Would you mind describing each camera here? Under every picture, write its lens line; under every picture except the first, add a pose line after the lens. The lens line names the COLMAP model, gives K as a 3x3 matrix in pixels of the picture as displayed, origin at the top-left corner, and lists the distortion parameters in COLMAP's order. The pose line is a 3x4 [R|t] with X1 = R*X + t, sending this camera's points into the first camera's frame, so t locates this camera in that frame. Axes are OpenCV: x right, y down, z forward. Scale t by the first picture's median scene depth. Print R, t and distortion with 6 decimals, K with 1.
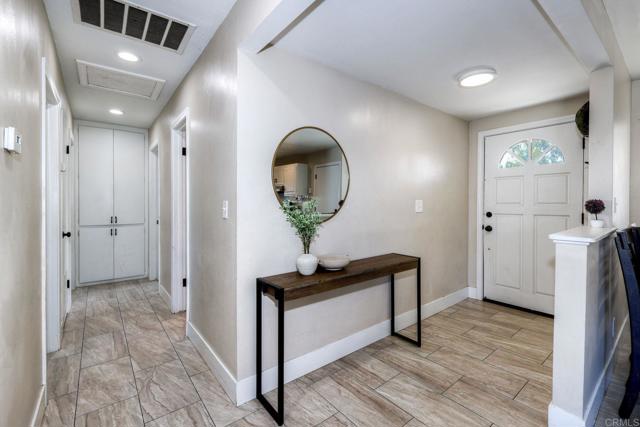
lens RADIAL K [[287.1, 0, 319.9], [0, 287.1, 209.9], [0, 0, 1]] dist [0.007036, -0.000872]
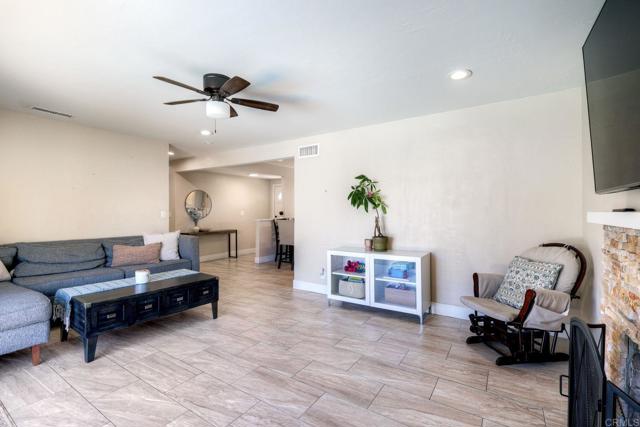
lens RADIAL K [[287.1, 0, 319.2], [0, 287.1, 211.3], [0, 0, 1]] dist [0.007036, -0.000872]
pose [[0.948161, -0.030127, 0.316359, 0.208743], [0.033156, 0.999441, -0.004195, 0.005471], [-0.316056, 0.014467, 0.948630, -2.193869]]
